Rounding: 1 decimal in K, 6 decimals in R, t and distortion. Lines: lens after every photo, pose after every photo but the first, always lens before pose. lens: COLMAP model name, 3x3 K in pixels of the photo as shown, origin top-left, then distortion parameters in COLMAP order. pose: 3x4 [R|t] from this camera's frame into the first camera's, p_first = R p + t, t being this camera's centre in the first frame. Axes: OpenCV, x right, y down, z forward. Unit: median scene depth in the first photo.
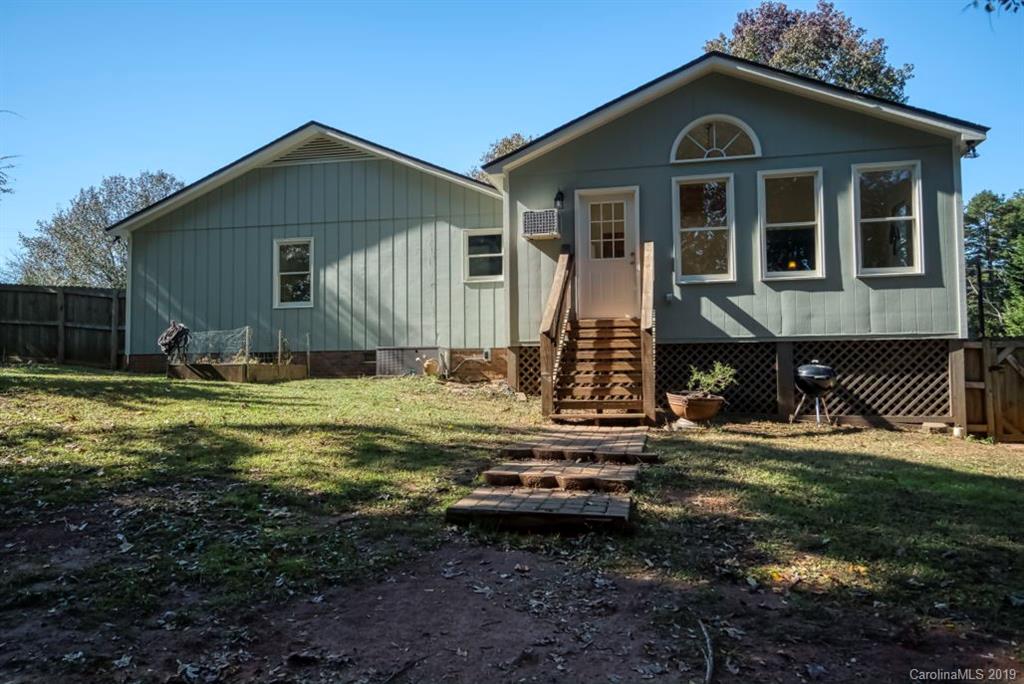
lens RADIAL K [[738.3, 0, 512.0], [0, 738.3, 342.0], [0, 0, 1]] dist [0.048477, 0.006105]
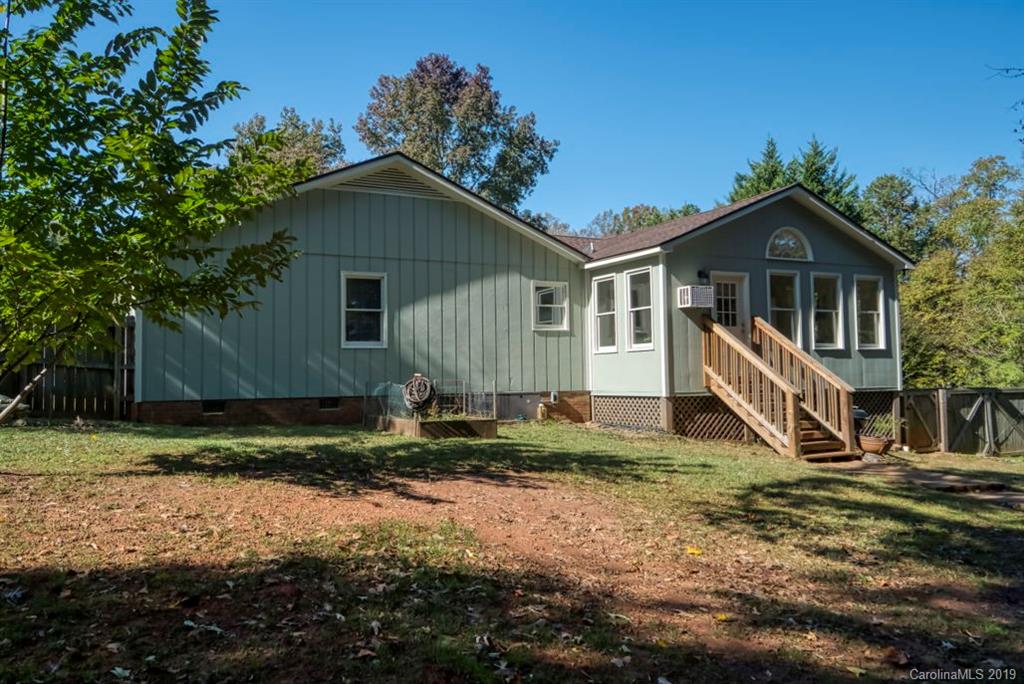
lens RADIAL K [[738.3, 0, 512.0], [0, 738.3, 342.0], [0, 0, 1]] dist [0.048477, 0.006105]
pose [[0.790455, 0.028450, 0.611858, -0.969084], [-0.024085, 0.999592, -0.015363, -0.060007], [-0.612046, -0.002593, 0.790818, 0.226738]]
